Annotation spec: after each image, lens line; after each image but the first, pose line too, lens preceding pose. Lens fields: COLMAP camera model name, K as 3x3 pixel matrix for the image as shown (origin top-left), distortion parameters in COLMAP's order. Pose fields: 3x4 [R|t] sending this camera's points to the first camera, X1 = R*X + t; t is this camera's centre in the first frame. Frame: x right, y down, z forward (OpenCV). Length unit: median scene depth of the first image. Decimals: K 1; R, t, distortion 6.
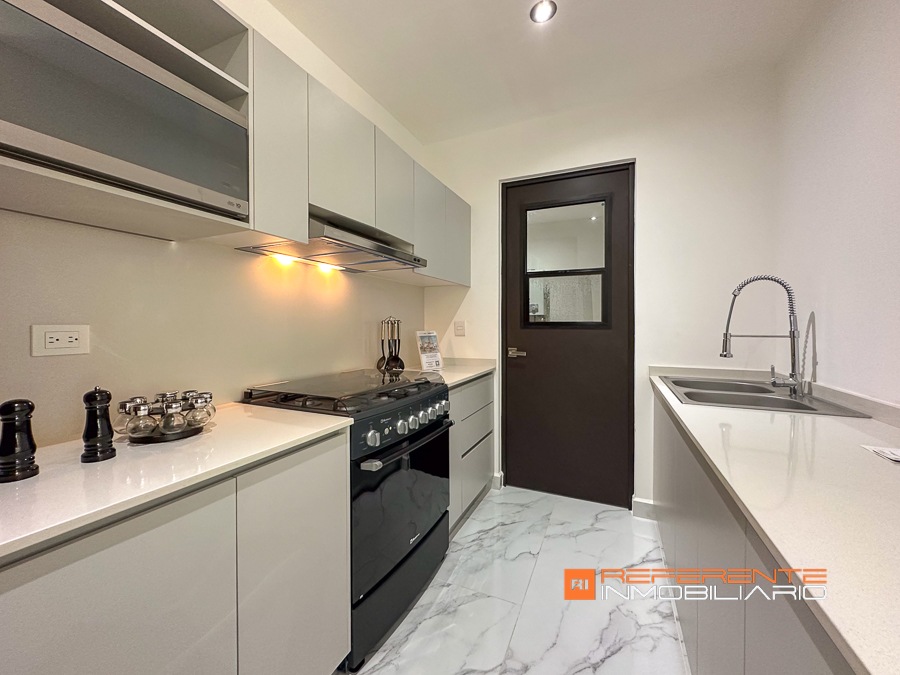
lens RADIAL K [[369.9, 0, 459.6], [0, 369.9, 331.2], [0, 0, 1]] dist [-0.001890, -0.000006]
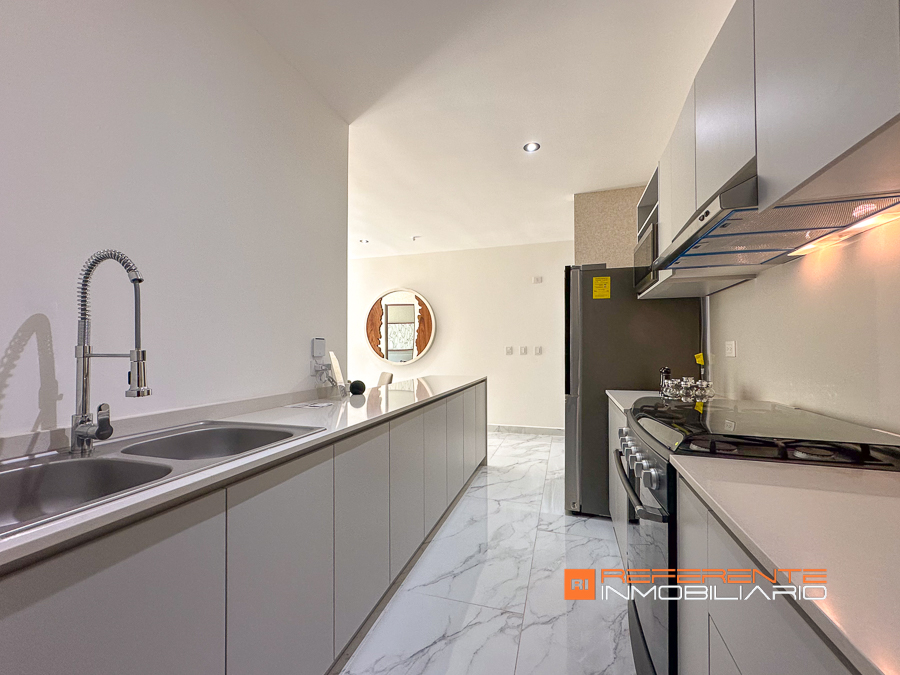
lens RADIAL K [[369.9, 0, 459.6], [0, 369.9, 331.2], [0, 0, 1]] dist [-0.001890, -0.000006]
pose [[-0.993500, -0.005387, -0.113708, 0.329138], [-0.001694, 0.999469, -0.032546, -0.004587], [0.113823, -0.032141, -0.992981, 1.588969]]
